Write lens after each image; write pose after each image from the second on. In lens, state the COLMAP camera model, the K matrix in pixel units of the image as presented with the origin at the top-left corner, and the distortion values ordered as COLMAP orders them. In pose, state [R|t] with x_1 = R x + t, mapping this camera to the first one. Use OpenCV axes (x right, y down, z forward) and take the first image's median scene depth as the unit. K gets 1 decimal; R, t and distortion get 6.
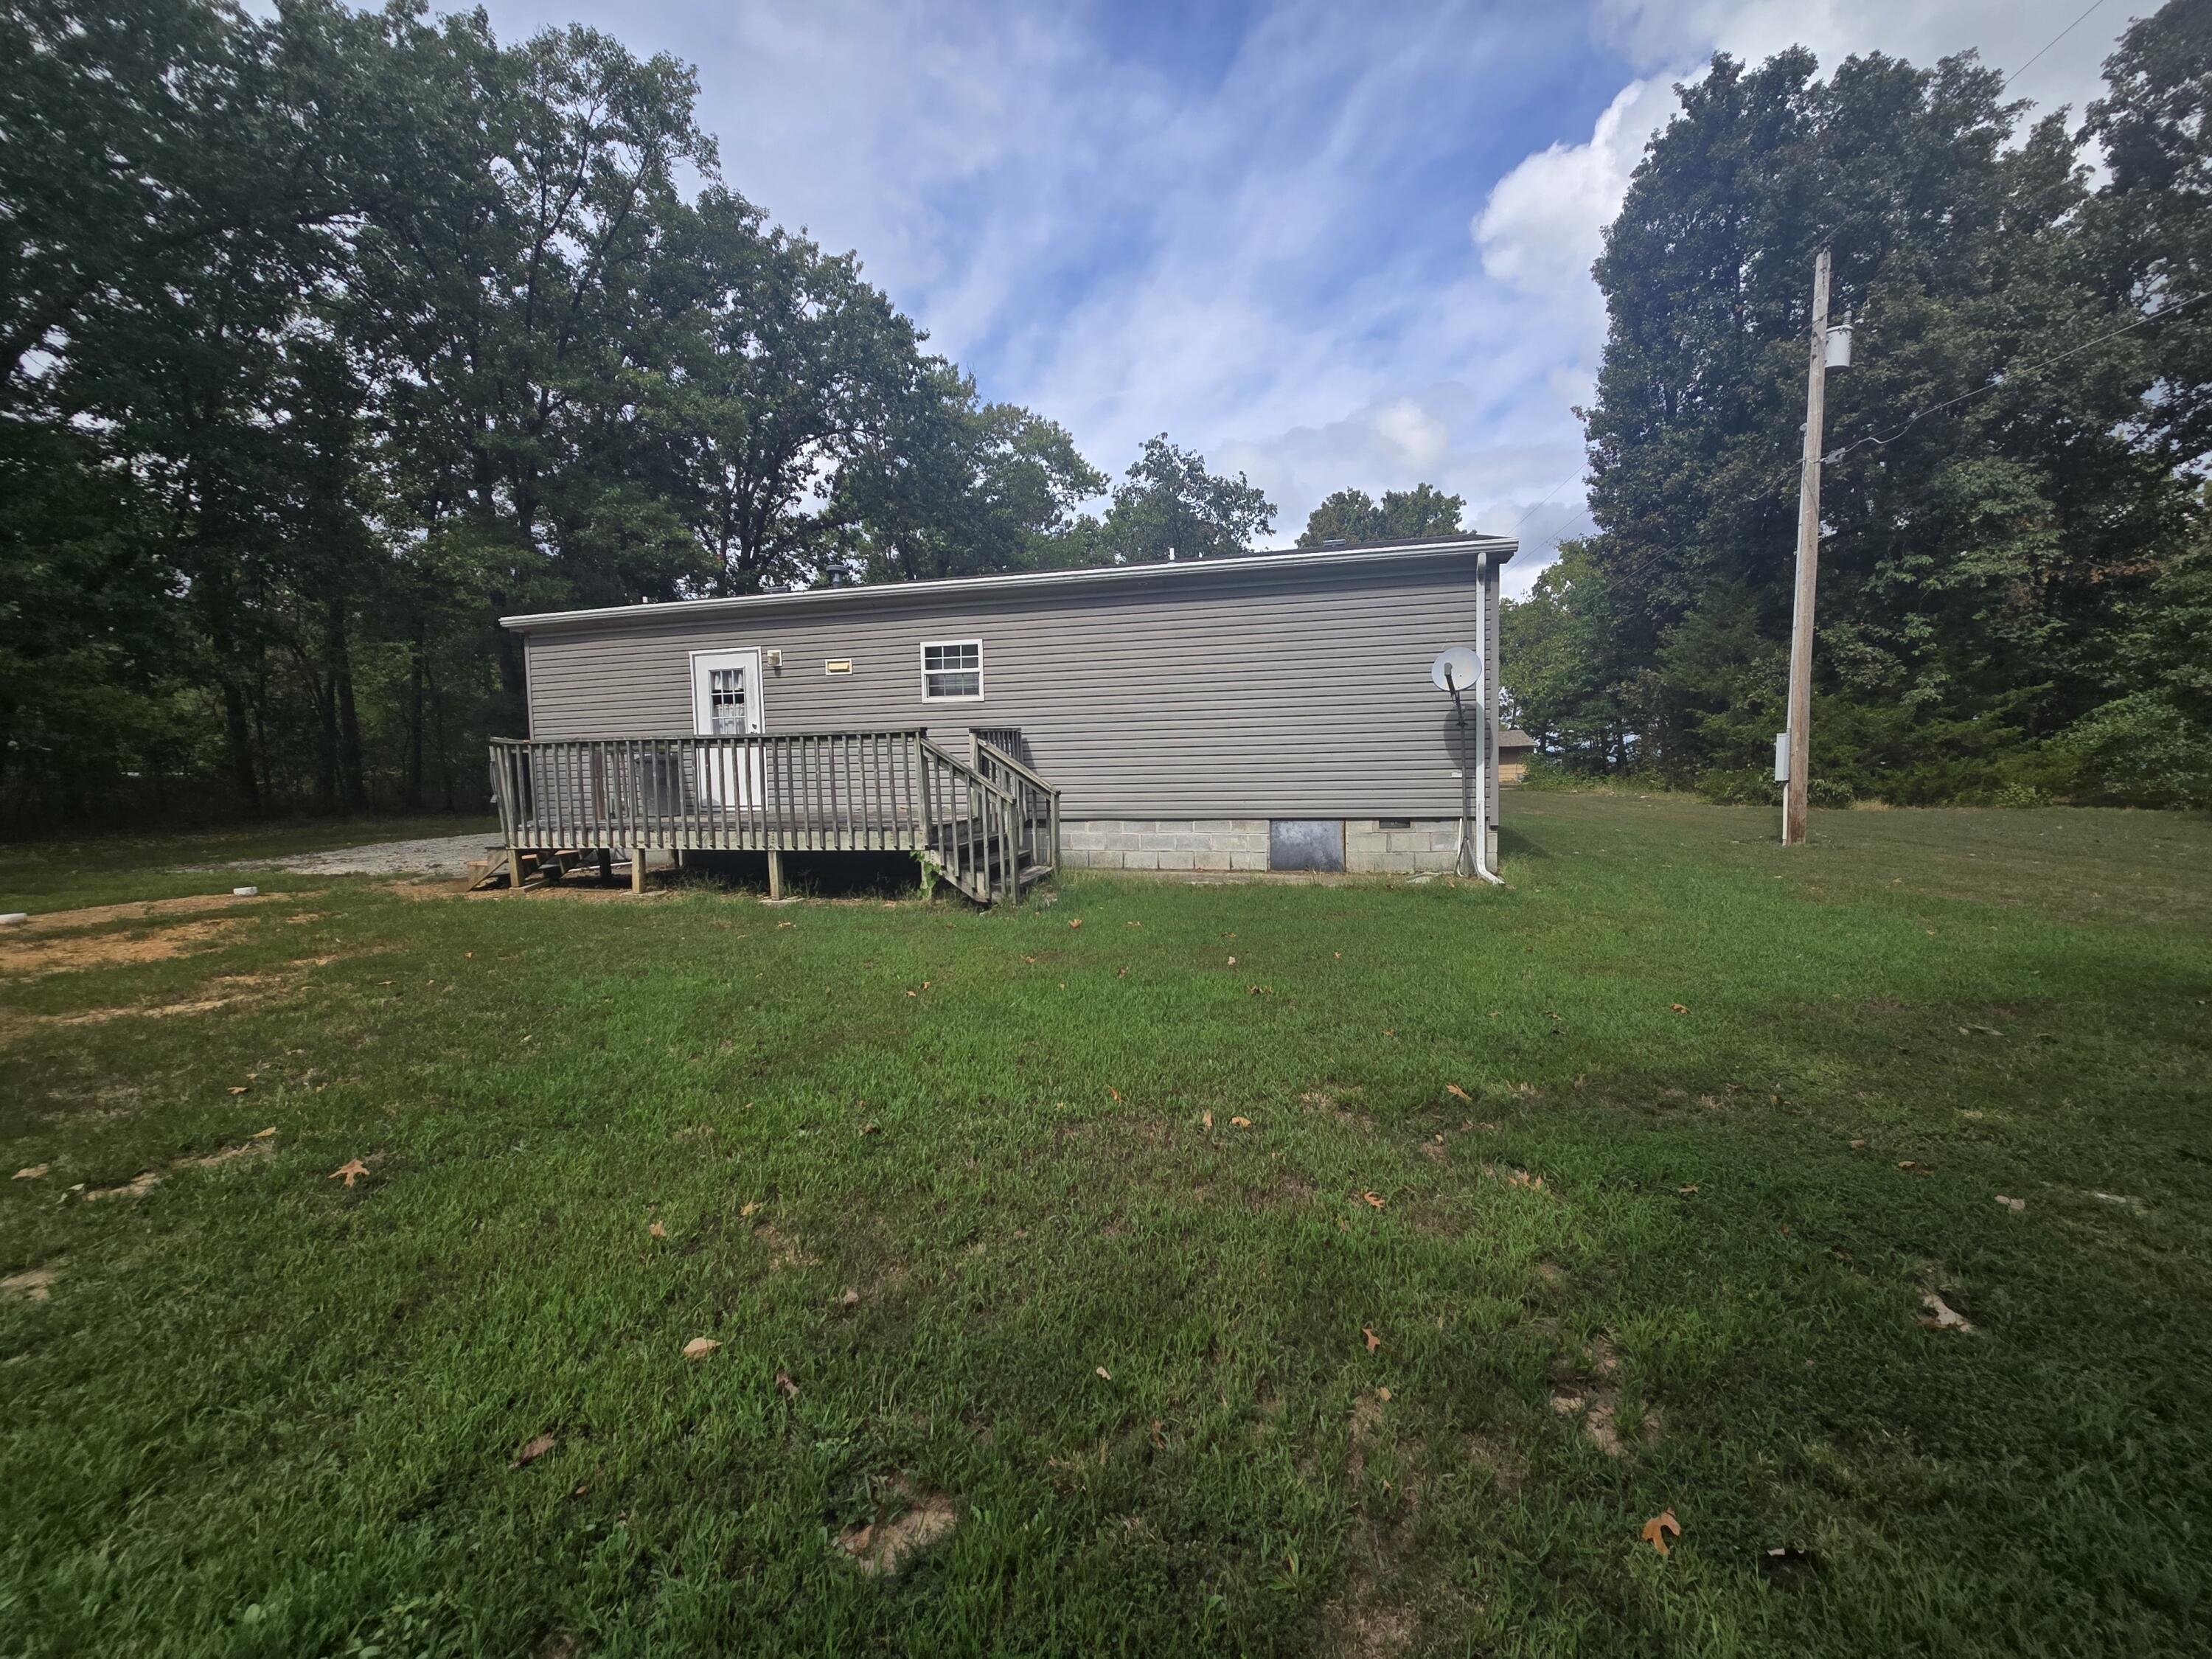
lens RADIAL K [[908.2, 0, 1106.7], [0, 908.2, 820.2], [0, 0, 1]] dist [-0.002863, 0.001503]
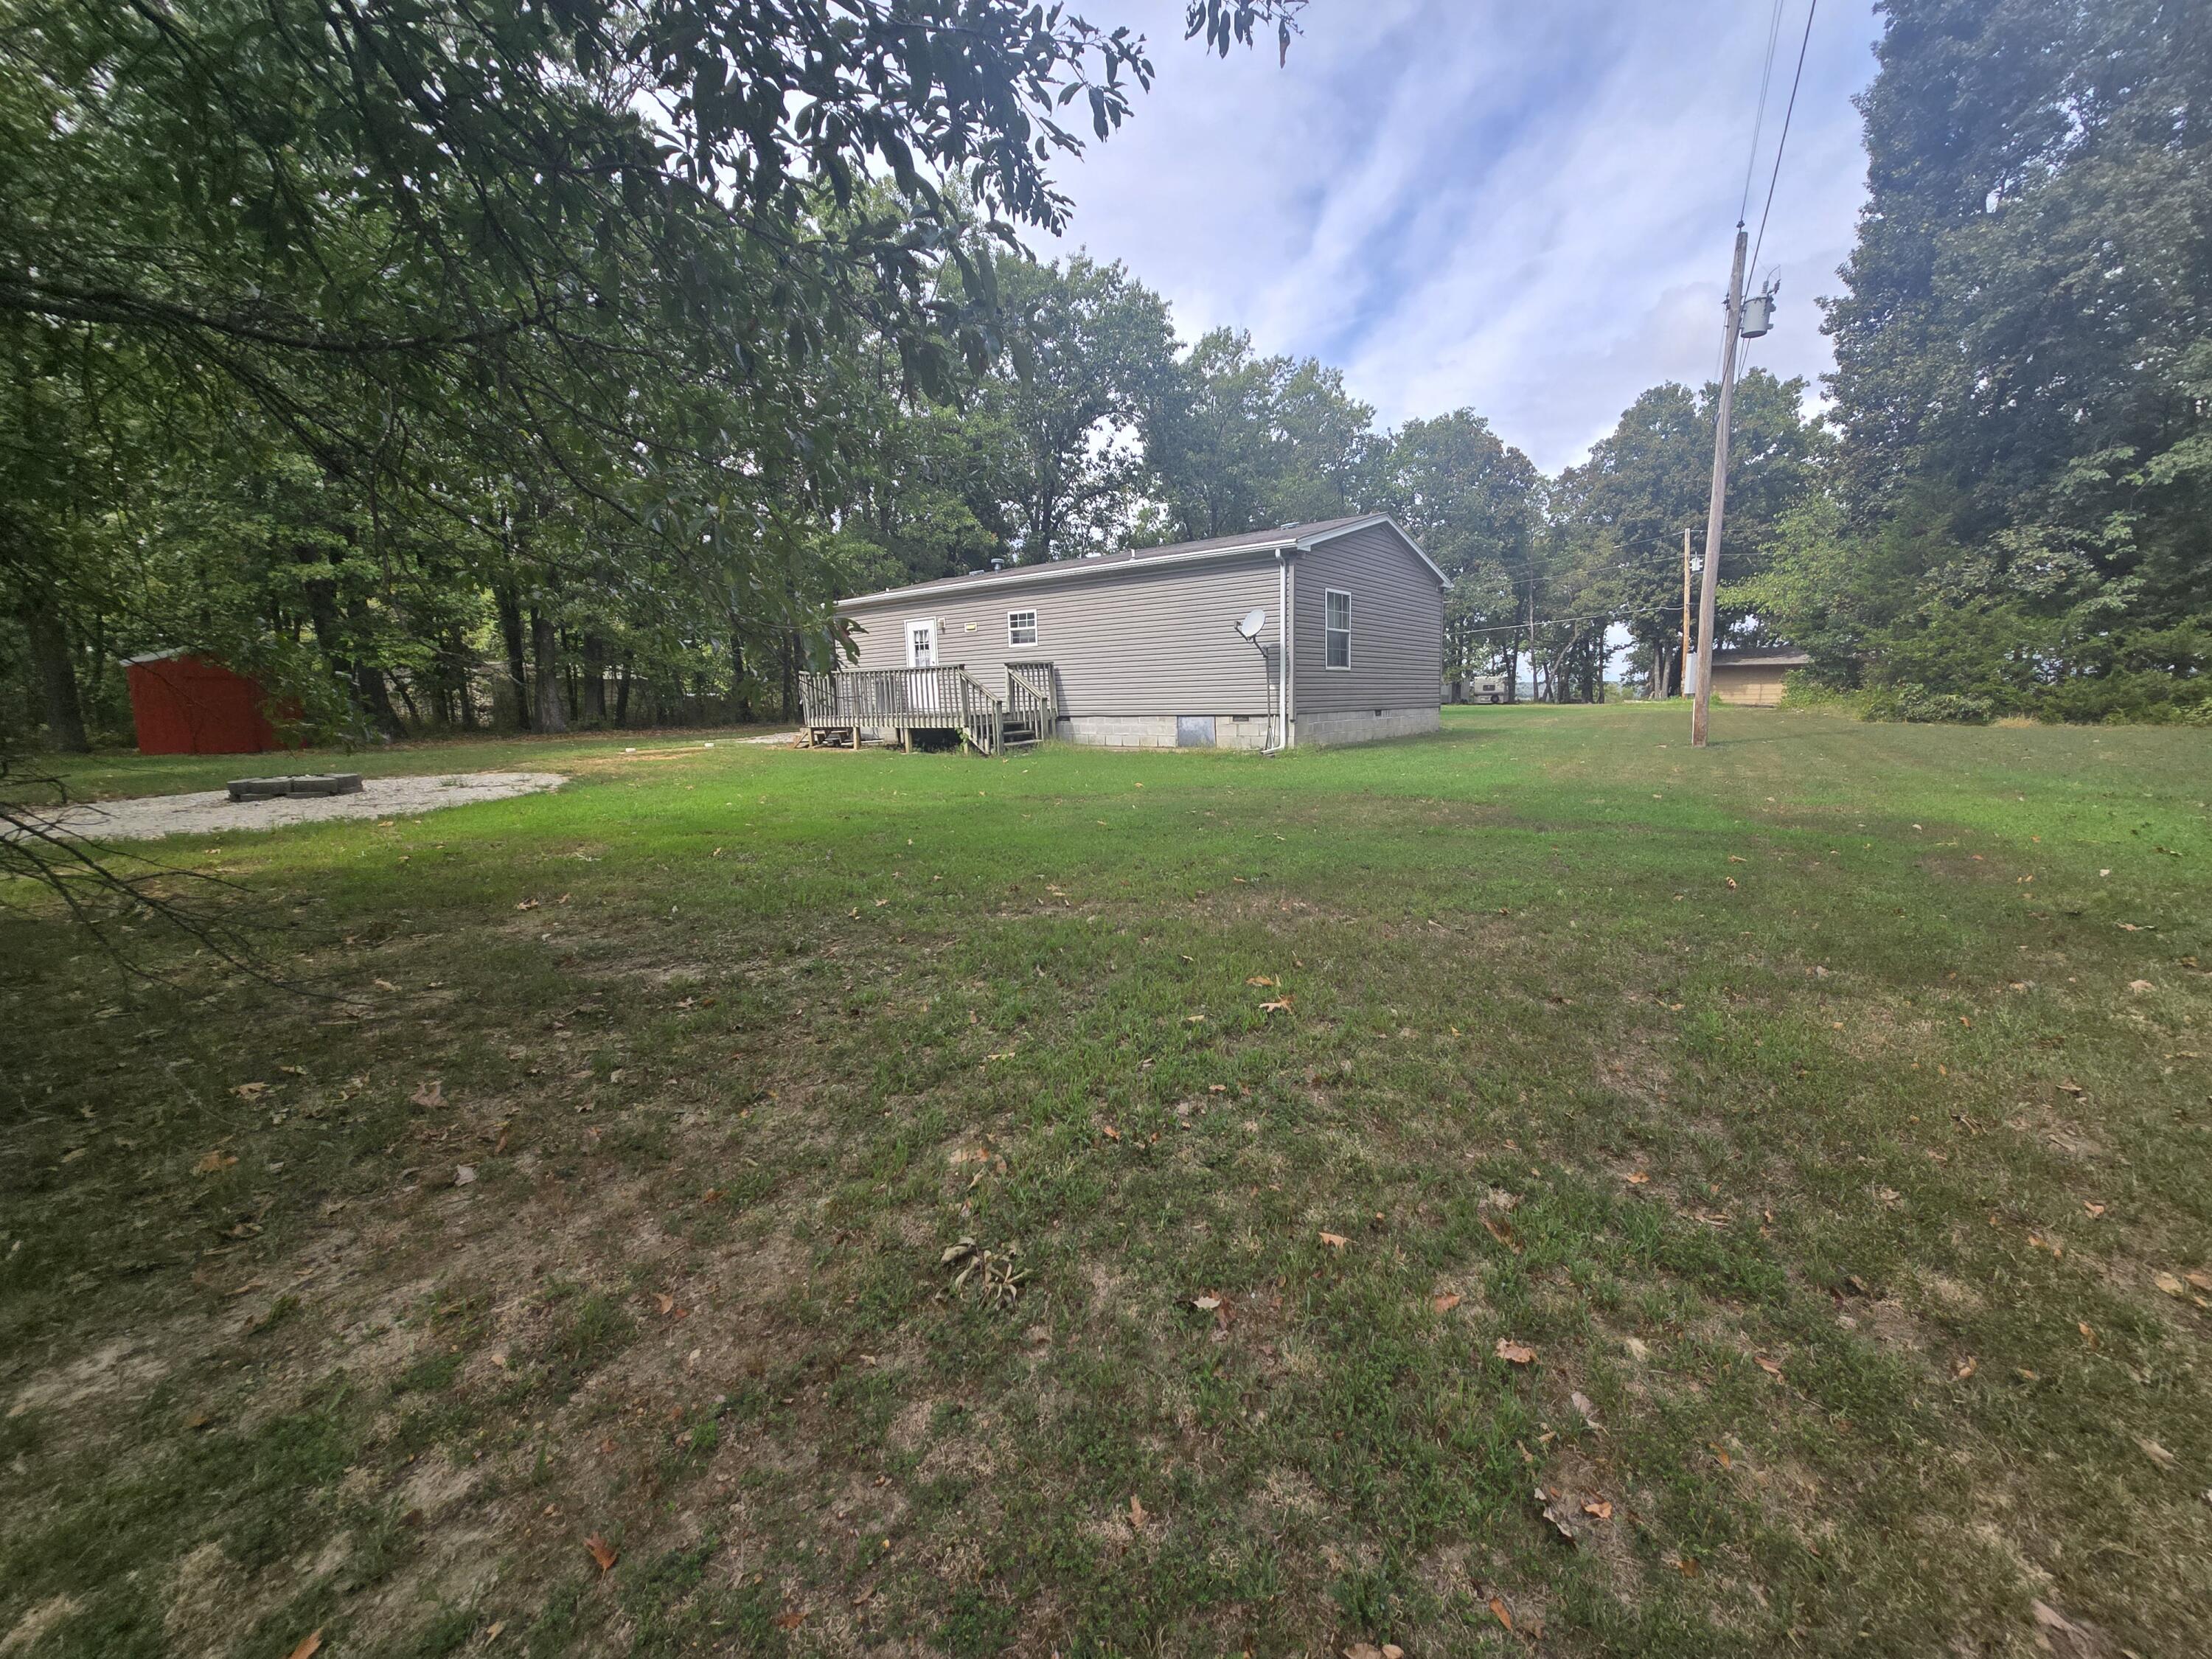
lens RADIAL K [[908.2, 0, 1120.0], [0, 908.2, 820.9], [0, 0, 1]] dist [-0.002863, 0.001503]
pose [[0.923227, 0.051515, -0.380787, 0.646643], [-0.018436, 0.995770, 0.090013, 0.037919], [0.383813, -0.076082, 0.920271, -0.513010]]
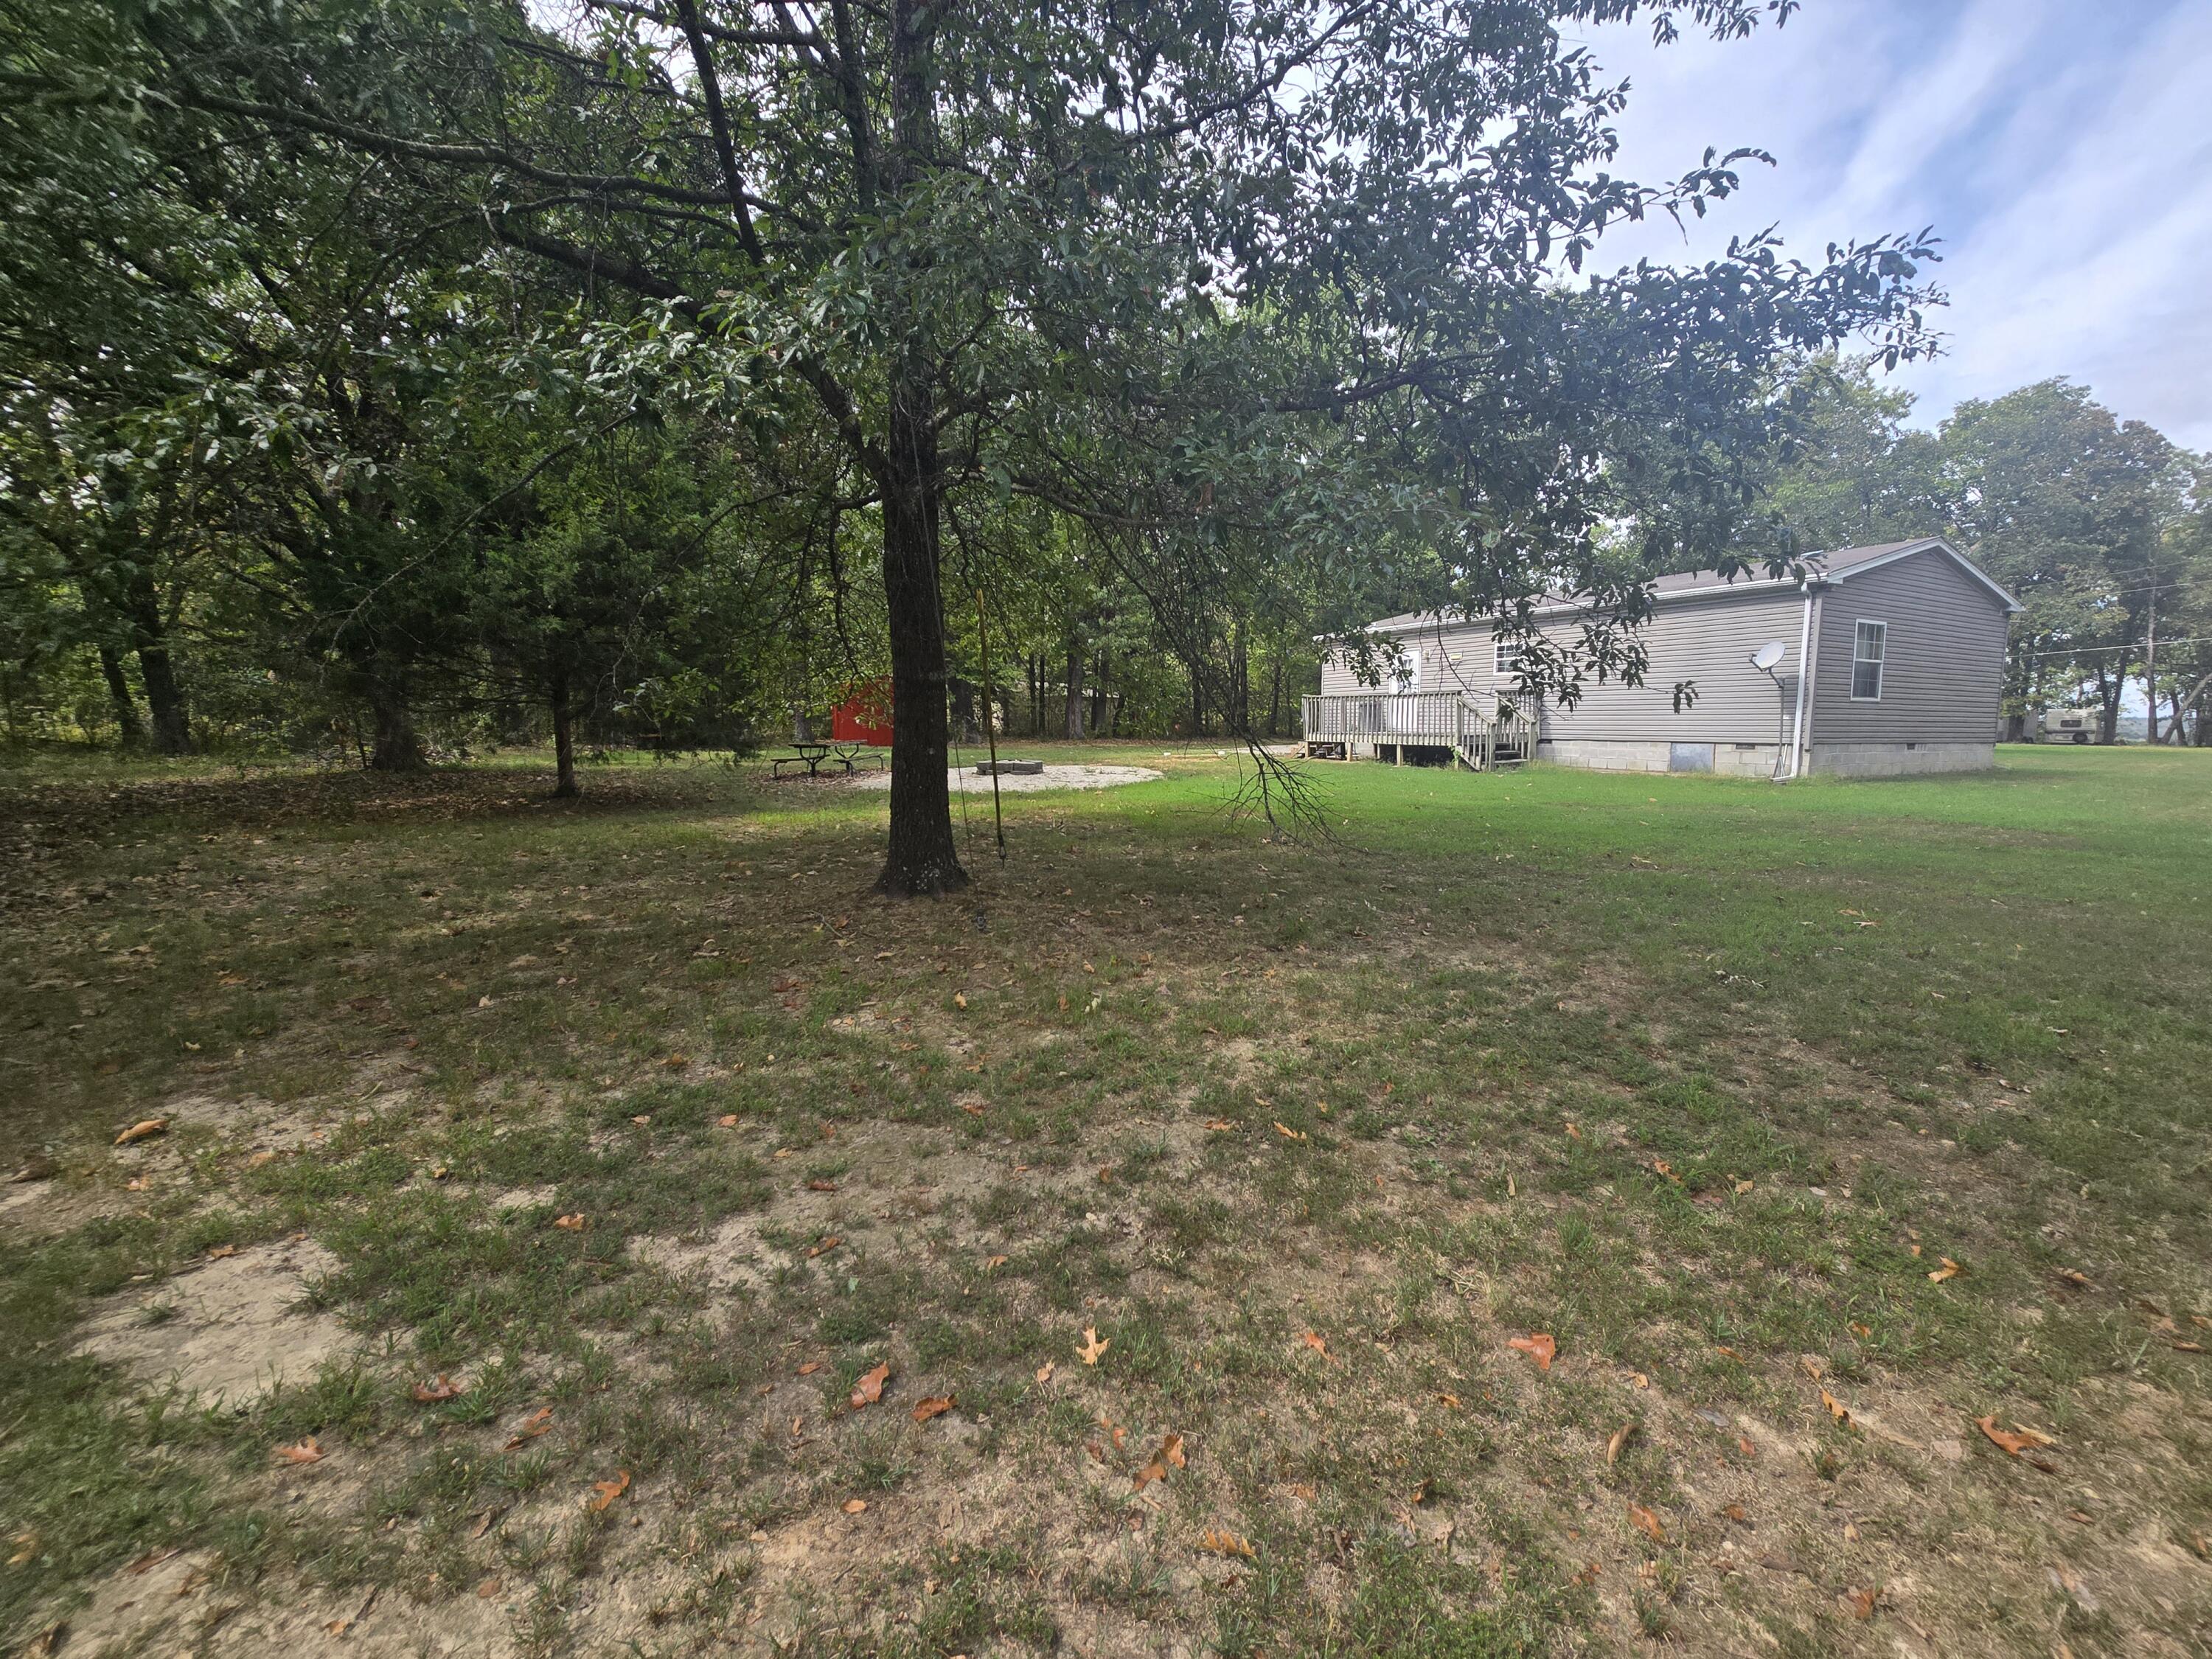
lens RADIAL K [[908.2, 0, 1117.0], [0, 908.2, 818.2], [0, 0, 1]] dist [-0.002863, 0.001503]
pose [[0.681806, 0.099381, -0.724751, 0.653343], [-0.058862, 0.994970, 0.081060, 0.058896], [0.729161, -0.012607, 0.684226, -0.862919]]
